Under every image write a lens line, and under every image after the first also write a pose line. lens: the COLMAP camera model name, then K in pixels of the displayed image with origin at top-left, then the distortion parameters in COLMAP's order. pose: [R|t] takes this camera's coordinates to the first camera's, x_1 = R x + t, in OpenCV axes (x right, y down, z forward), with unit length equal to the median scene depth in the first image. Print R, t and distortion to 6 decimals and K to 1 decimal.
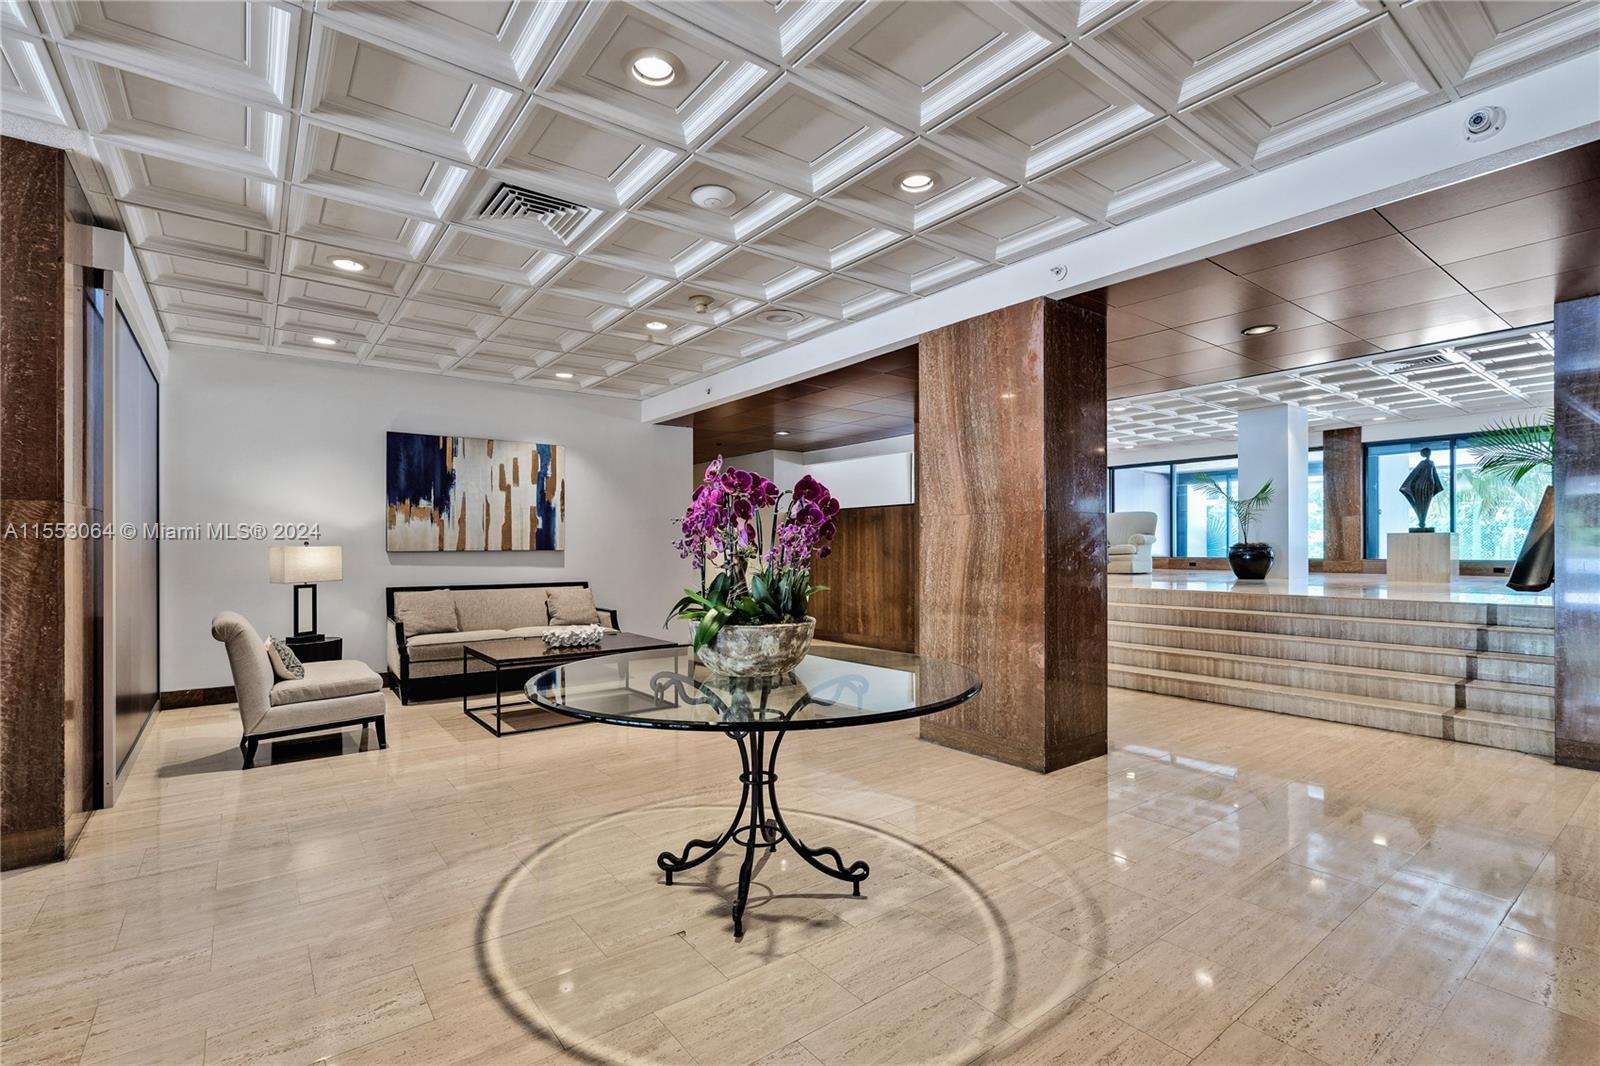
lens RADIAL K [[737.7, 0, 799.9], [0, 737.7, 548.0], [0, 0, 1]] dist [-0.000444, 0.000899]
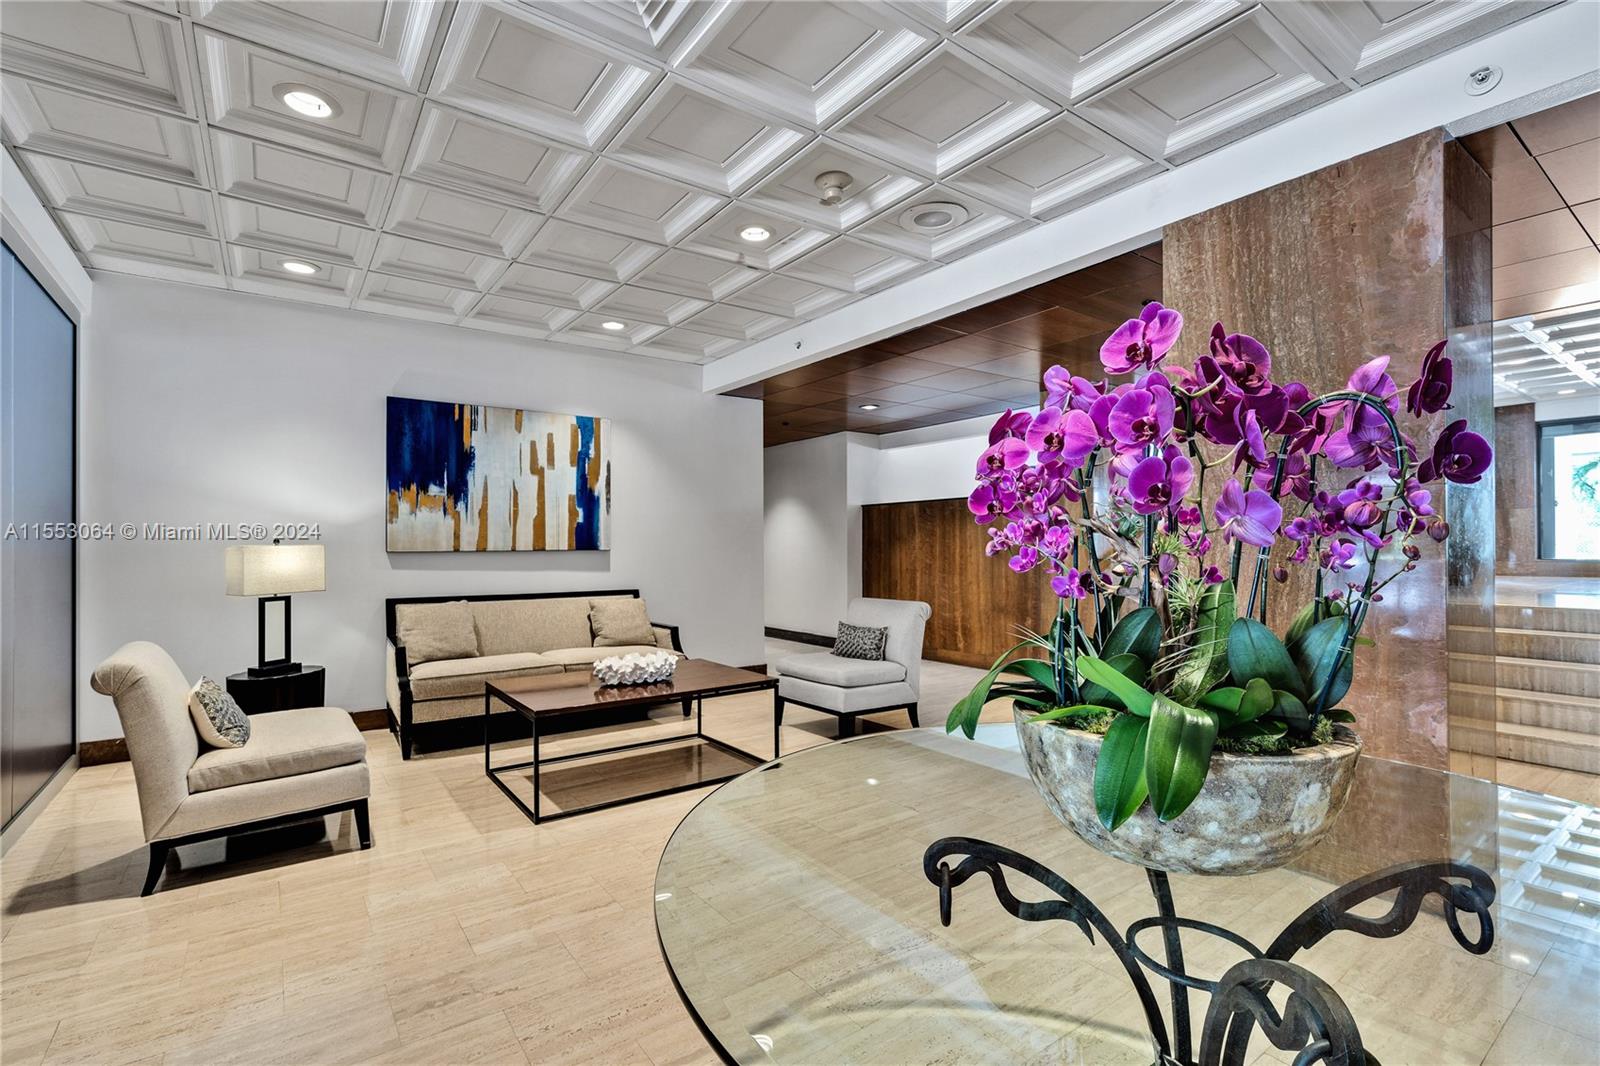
lens RADIAL K [[734.5, 0, 800.2], [0, 734.5, 543.9], [0, 0, 1]] dist [0.000673, 0.000538]
pose [[0.999778, -0.001370, -0.021008, -0.120732], [0.001276, 0.999989, -0.004484, 0.000361], [0.021014, 0.004456, 0.999769, 0.260920]]
